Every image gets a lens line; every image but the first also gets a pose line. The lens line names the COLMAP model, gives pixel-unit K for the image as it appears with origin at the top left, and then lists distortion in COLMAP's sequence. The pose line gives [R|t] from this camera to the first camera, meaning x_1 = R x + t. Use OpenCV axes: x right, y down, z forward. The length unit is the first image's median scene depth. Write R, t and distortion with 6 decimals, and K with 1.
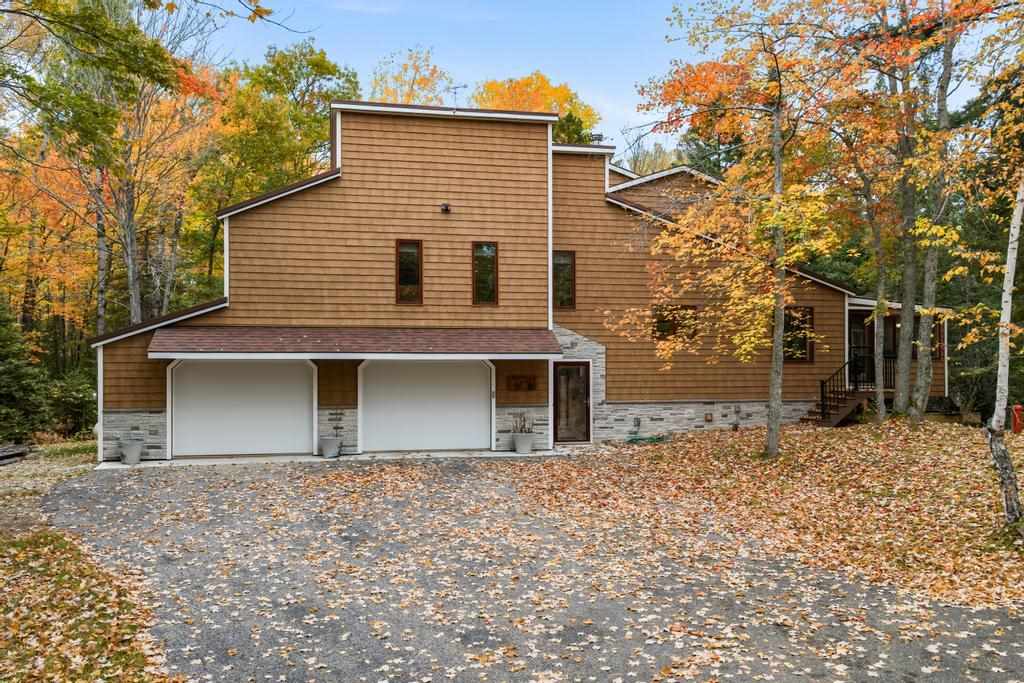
lens RADIAL K [[825.1, 0, 506.9], [0, 825.1, 348.5], [0, 0, 1]] dist [0.004047, -0.024608]
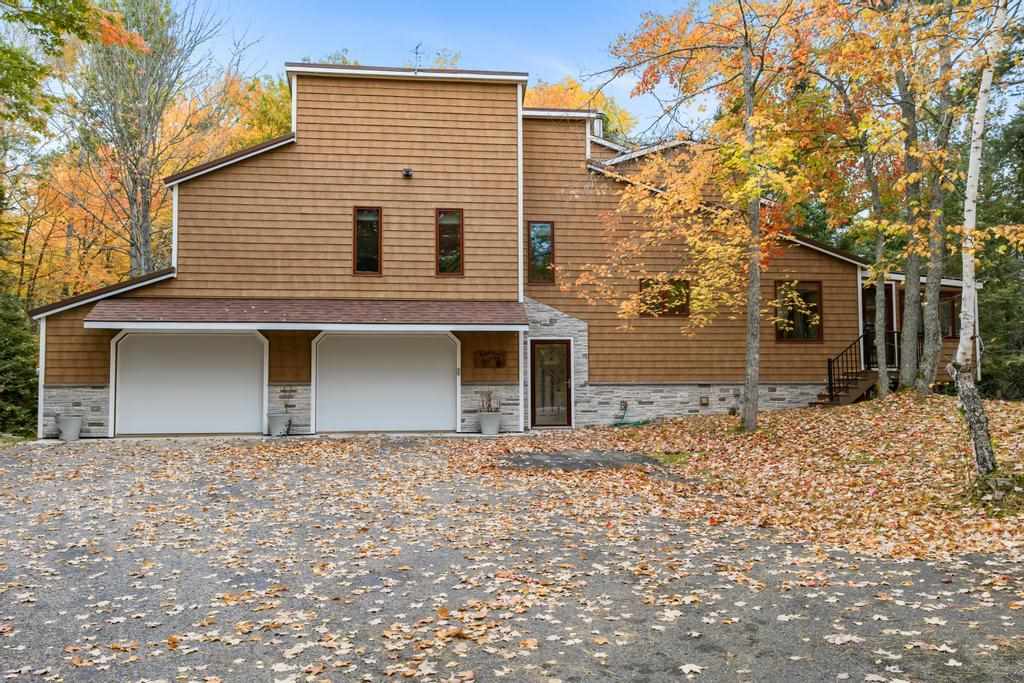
lens RADIAL K [[825.1, 0, 516.8], [0, 825.1, 335.2], [0, 0, 1]] dist [0.004047, -0.024608]
pose [[0.996982, -0.008359, -0.077178, 0.124383], [0.004413, 0.998681, -0.051159, 0.064410], [0.077504, 0.050664, 0.995704, 0.081393]]
